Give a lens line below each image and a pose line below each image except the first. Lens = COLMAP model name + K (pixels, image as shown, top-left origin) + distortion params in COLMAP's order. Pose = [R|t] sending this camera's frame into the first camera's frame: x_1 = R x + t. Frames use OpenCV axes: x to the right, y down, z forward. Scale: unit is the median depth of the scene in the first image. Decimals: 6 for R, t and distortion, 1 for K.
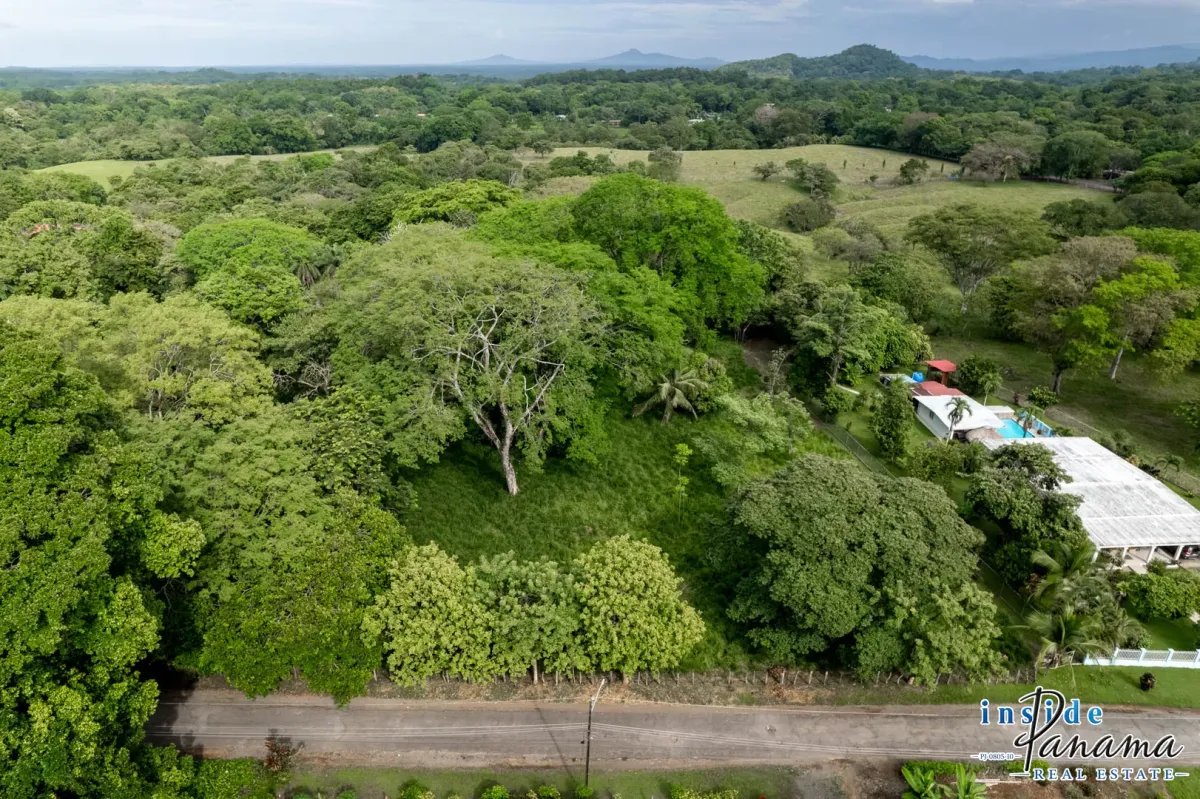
lens RADIAL K [[770.0, 0, 595.9], [0, 770.0, 404.8], [0, 0, 1]] dist [-0.075005, 0.069896]
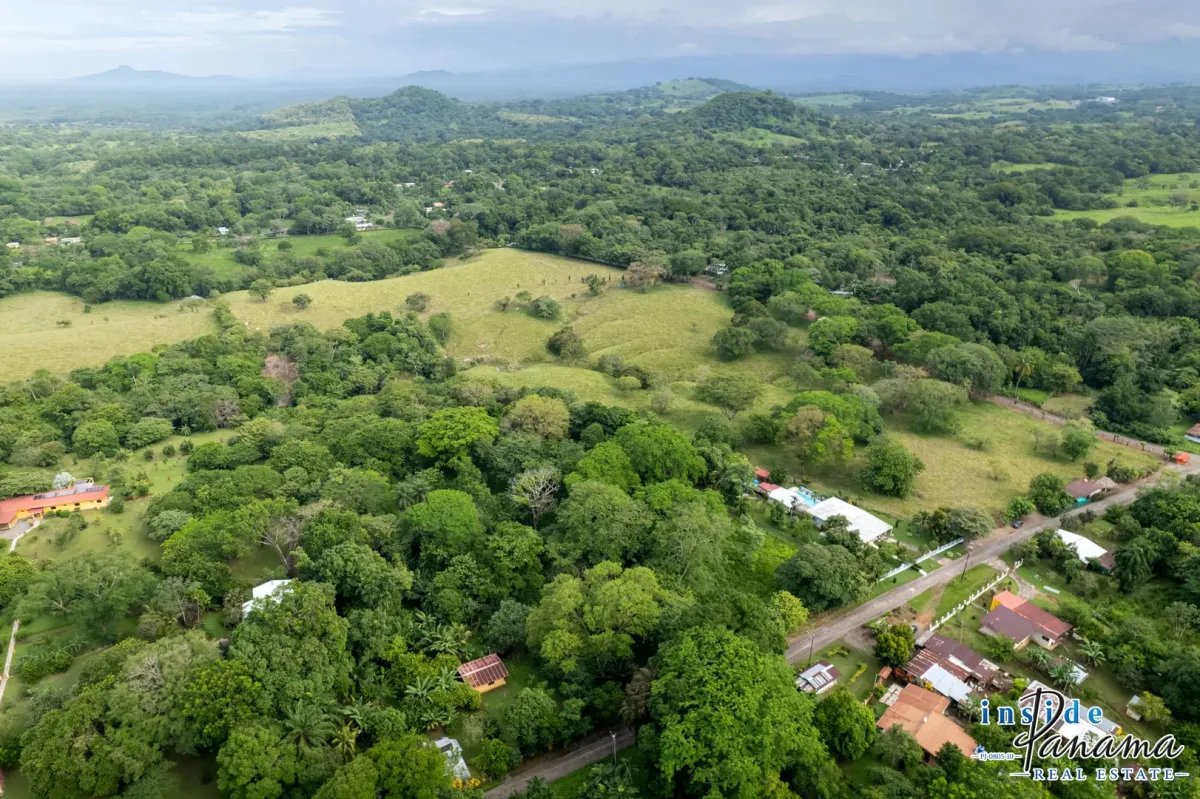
lens RADIAL K [[770.0, 0, 595.9], [0, 770.0, 404.8], [0, 0, 1]] dist [-0.075005, 0.069896]
pose [[0.843990, -0.221397, 0.488533, -1.073402], [0.227411, 0.972620, 0.047904, -0.491609], [-0.485763, 0.070667, 0.871229, -0.791833]]
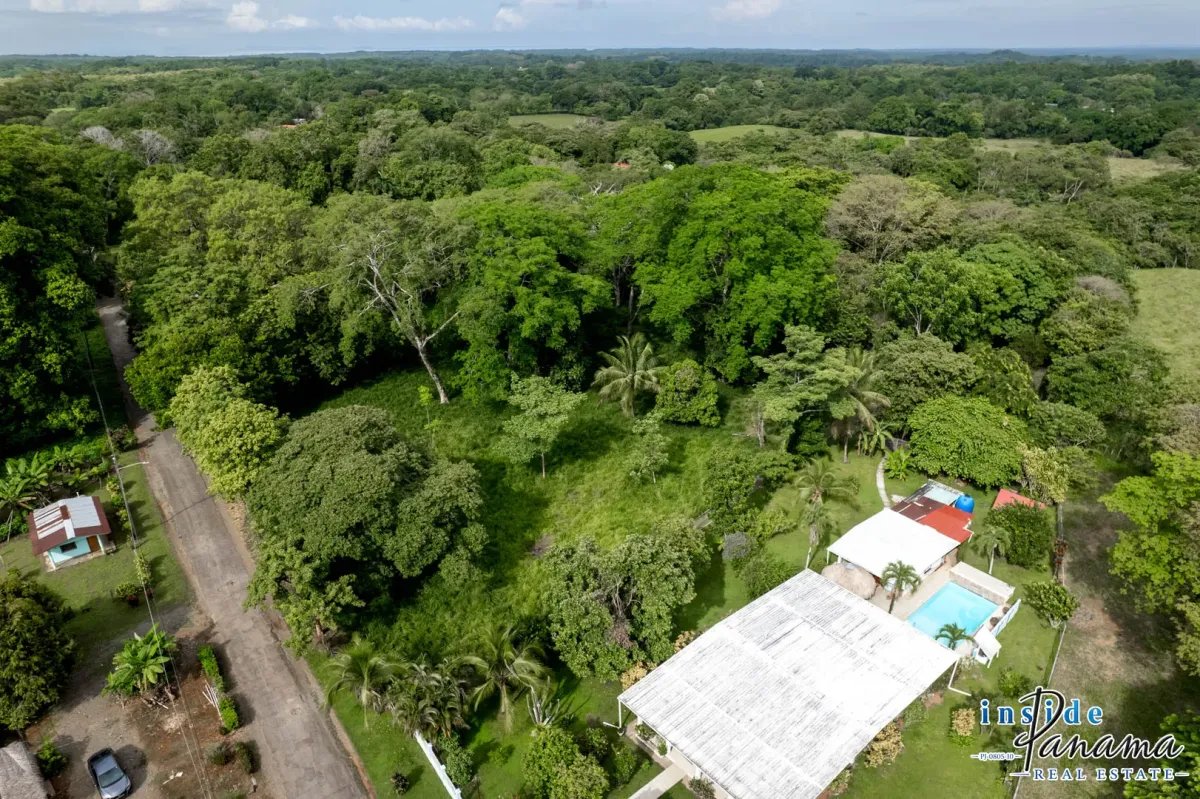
lens RADIAL K [[770.0, 0, 595.9], [0, 770.0, 404.8], [0, 0, 1]] dist [-0.075005, 0.069896]
pose [[0.604710, 0.342638, -0.718975, 0.716698], [-0.327586, 0.929837, 0.167604, -0.130734], [0.725957, 0.134174, 0.674525, 0.279359]]
